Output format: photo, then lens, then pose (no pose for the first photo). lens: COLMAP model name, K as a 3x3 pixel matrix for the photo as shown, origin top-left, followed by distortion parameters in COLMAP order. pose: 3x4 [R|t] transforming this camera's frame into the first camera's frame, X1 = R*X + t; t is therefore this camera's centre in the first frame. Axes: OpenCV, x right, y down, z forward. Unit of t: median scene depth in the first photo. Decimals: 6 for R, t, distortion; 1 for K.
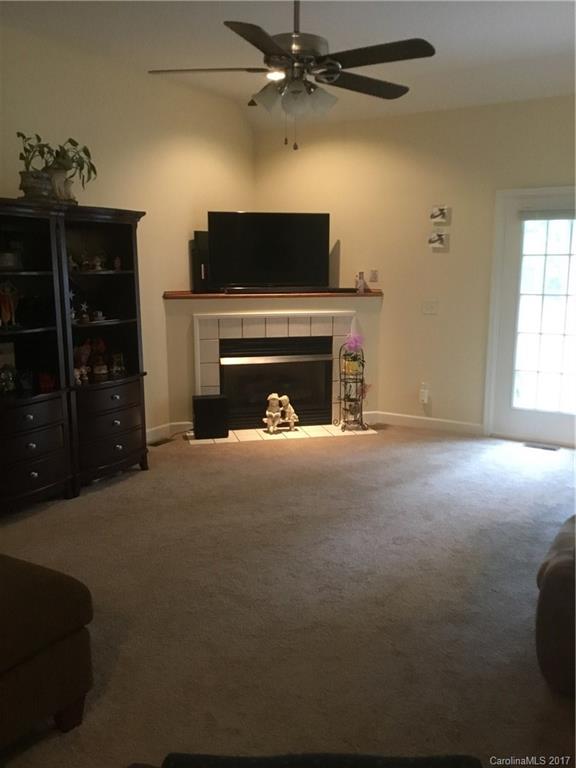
lens RADIAL K [[695.6, 0, 288.1], [0, 695.6, 384.9], [0, 0, 1]] dist [0.066439, -0.134432]
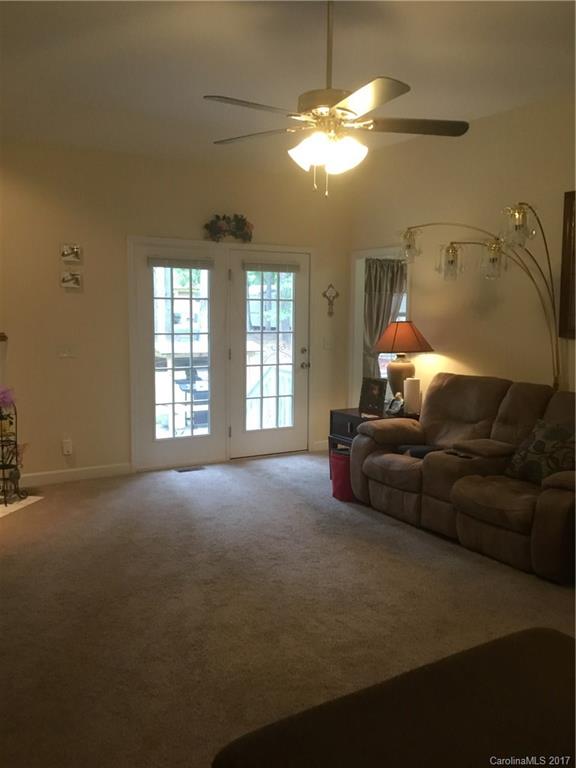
lens RADIAL K [[695.6, 0, 288.3], [0, 695.6, 380.5], [0, 0, 1]] dist [0.066439, -0.134432]
pose [[0.420064, -0.087166, 0.903299, -0.525452], [0.143570, 0.989224, 0.028693, -0.056597], [-0.896066, 0.117634, 0.428052, 0.343831]]
